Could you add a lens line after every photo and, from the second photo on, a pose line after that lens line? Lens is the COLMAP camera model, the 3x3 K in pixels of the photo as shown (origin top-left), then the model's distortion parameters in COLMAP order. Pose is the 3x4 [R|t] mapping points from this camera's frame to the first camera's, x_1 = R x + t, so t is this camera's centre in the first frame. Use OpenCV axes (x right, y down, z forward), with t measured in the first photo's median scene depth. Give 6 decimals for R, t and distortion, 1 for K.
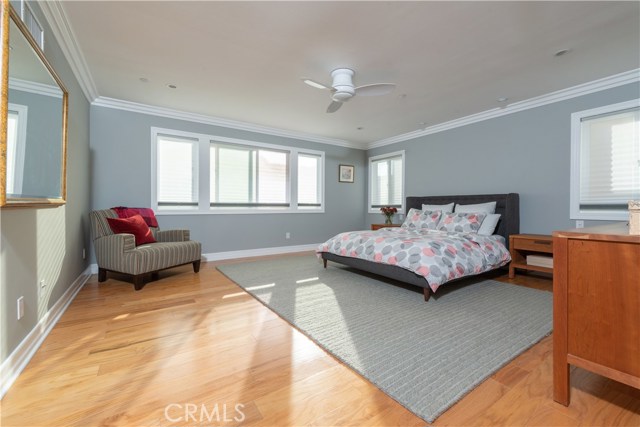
lens RADIAL K [[256.7, 0, 323.2], [0, 256.7, 215.8], [0, 0, 1]] dist [0.000430, -0.000078]
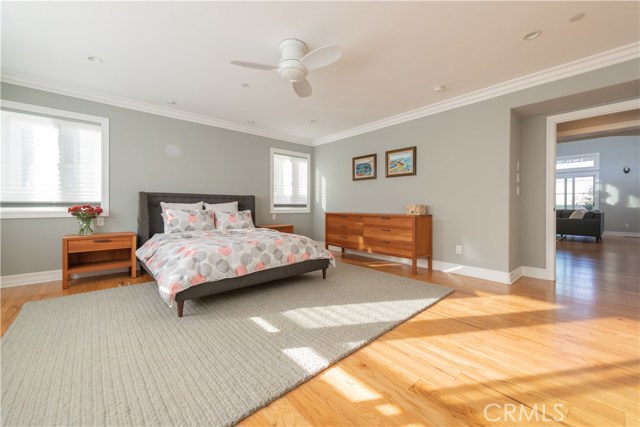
lens RADIAL K [[256.7, 0, 323.2], [0, 256.7, 215.8], [0, 0, 1]] dist [0.000430, -0.000078]
pose [[-0.137024, -0.038934, 0.989802, -0.671122], [0.032011, 0.998531, 0.043709, -0.032169], [-0.990050, 0.037674, -0.135576, 0.901409]]
